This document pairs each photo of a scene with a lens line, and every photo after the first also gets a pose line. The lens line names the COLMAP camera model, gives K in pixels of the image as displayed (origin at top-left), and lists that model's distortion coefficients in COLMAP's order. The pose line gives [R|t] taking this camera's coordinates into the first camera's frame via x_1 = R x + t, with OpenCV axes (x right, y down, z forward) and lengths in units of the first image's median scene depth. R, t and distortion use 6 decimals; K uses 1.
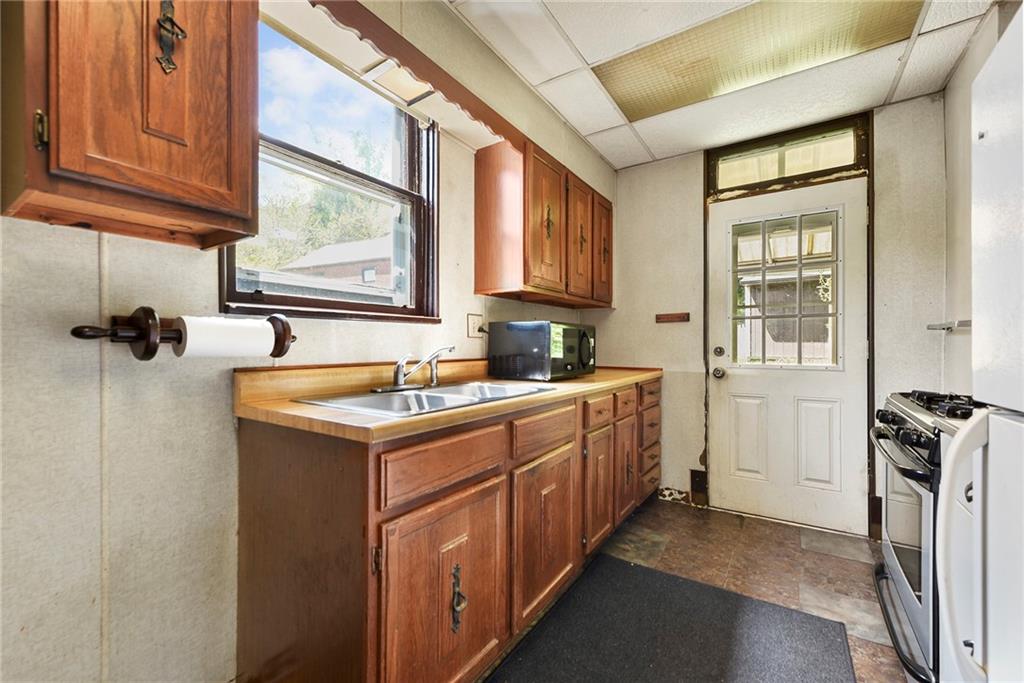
lens RADIAL K [[424.0, 0, 513.1], [0, 424.0, 343.7], [0, 0, 1]] dist [0.003745, -0.001219]
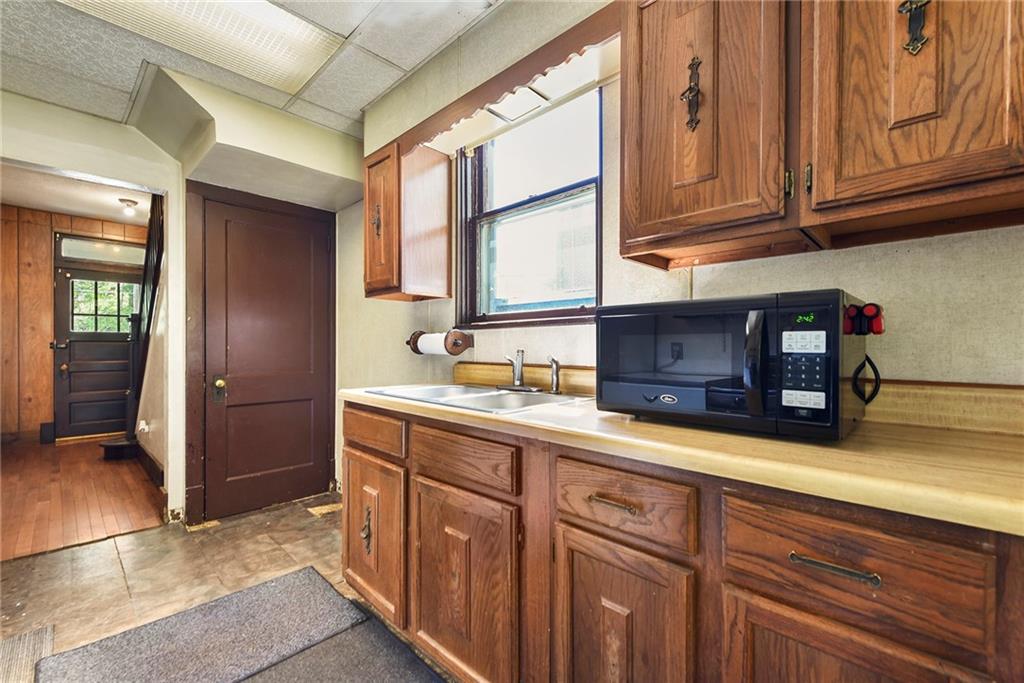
lens RADIAL K [[424.0, 0, 515.7], [0, 424.0, 345.4], [0, 0, 1]] dist [0.003745, -0.001219]
pose [[-0.169726, -0.005238, -0.985477, 0.826702], [-0.001679, 0.999986, -0.005026, 0.001072], [0.985490, 0.000801, -0.169733, 1.224453]]
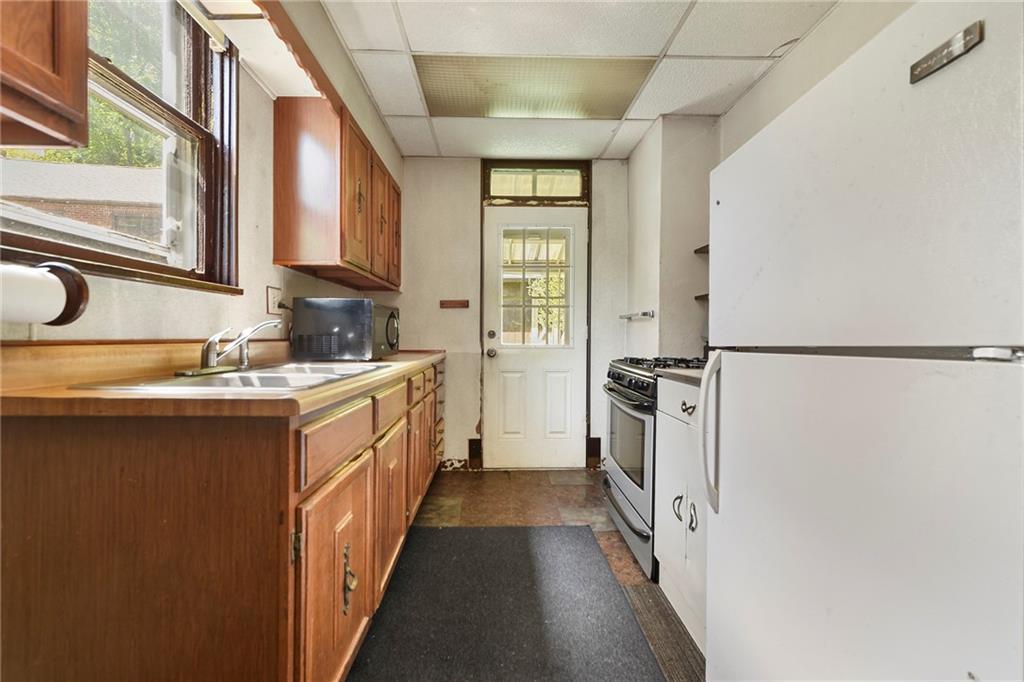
lens RADIAL K [[424.0, 0, 530.0], [0, 424.0, 338.0], [0, 0, 1]] dist [0.003745, -0.001219]
pose [[0.806019, -0.003909, 0.591877, -0.199057], [-0.002964, 0.999939, 0.010641, 0.024839], [-0.591882, -0.010332, 0.805958, -0.006153]]
